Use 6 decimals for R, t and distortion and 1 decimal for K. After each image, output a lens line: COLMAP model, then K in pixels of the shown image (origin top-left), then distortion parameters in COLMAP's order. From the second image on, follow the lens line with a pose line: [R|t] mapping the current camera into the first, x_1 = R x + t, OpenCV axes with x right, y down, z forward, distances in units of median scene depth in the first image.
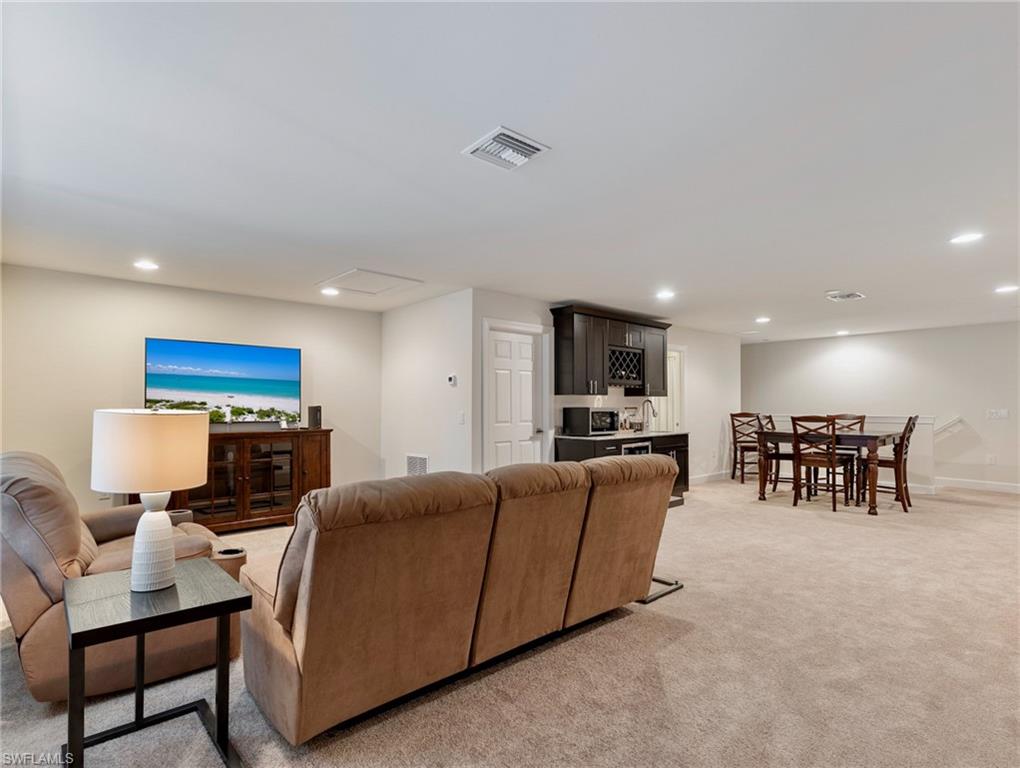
lens RADIAL K [[519.7, 0, 522.6], [0, 519.7, 400.4], [0, 0, 1]] dist [0.019642, -0.002543]
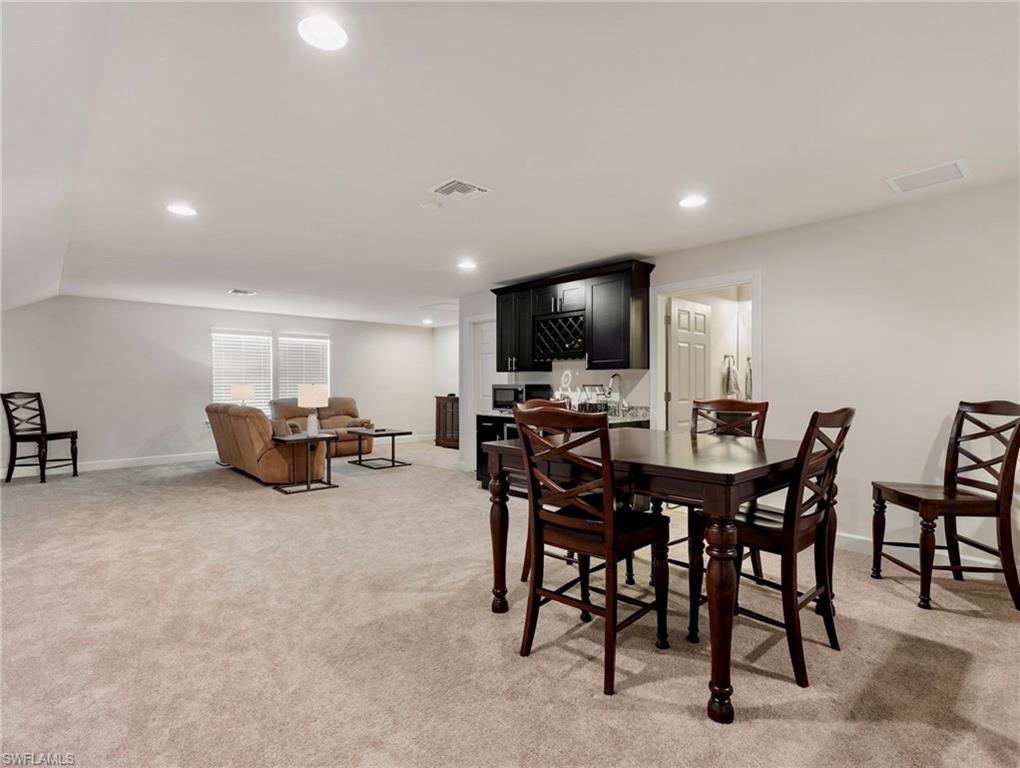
lens RADIAL K [[519.7, 0, 508.8], [0, 519.7, 383.2], [0, 0, 1]] dist [0.019642, -0.002543]
pose [[0.000028, 0.000652, -1.000000, 1.084410], [0.012955, 0.999916, 0.000652, 0.010239], [0.999916, -0.012955, 0.000020, 0.950863]]
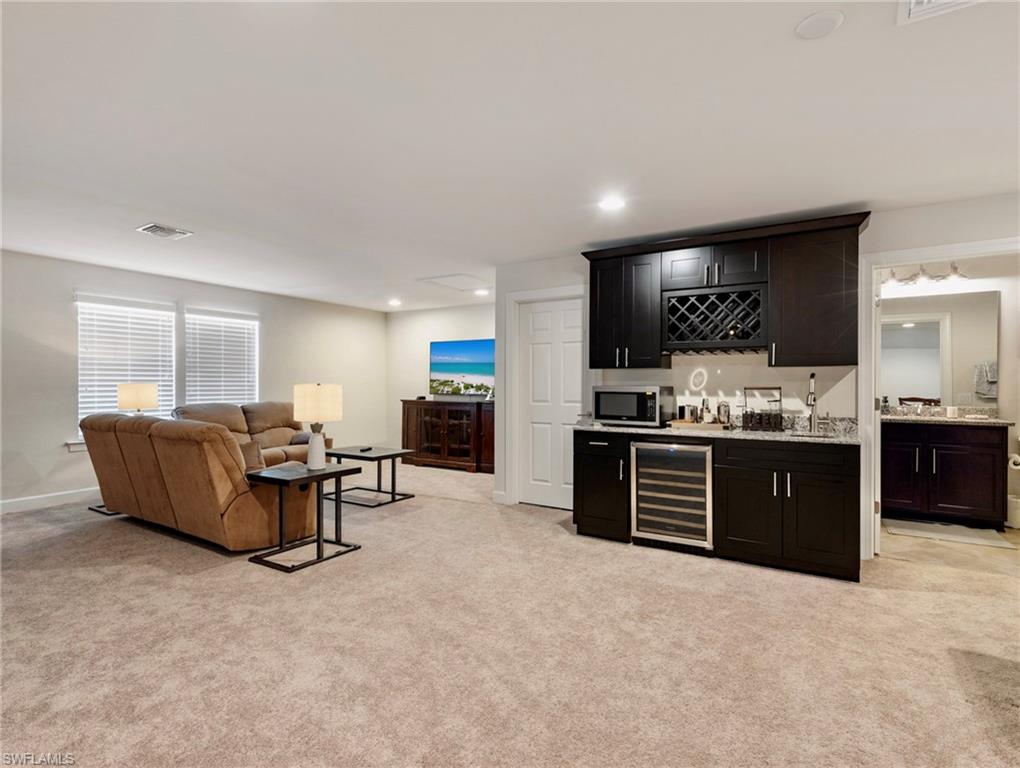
lens RADIAL K [[519.7, 0, 509.6], [0, 519.7, 382.4], [0, 0, 1]] dist [0.019642, -0.002543]
pose [[0.269374, 0.000986, -0.963035, 0.744881], [0.006773, 0.999973, 0.002918, 0.005318], [0.963012, -0.007309, 0.269360, 0.631179]]
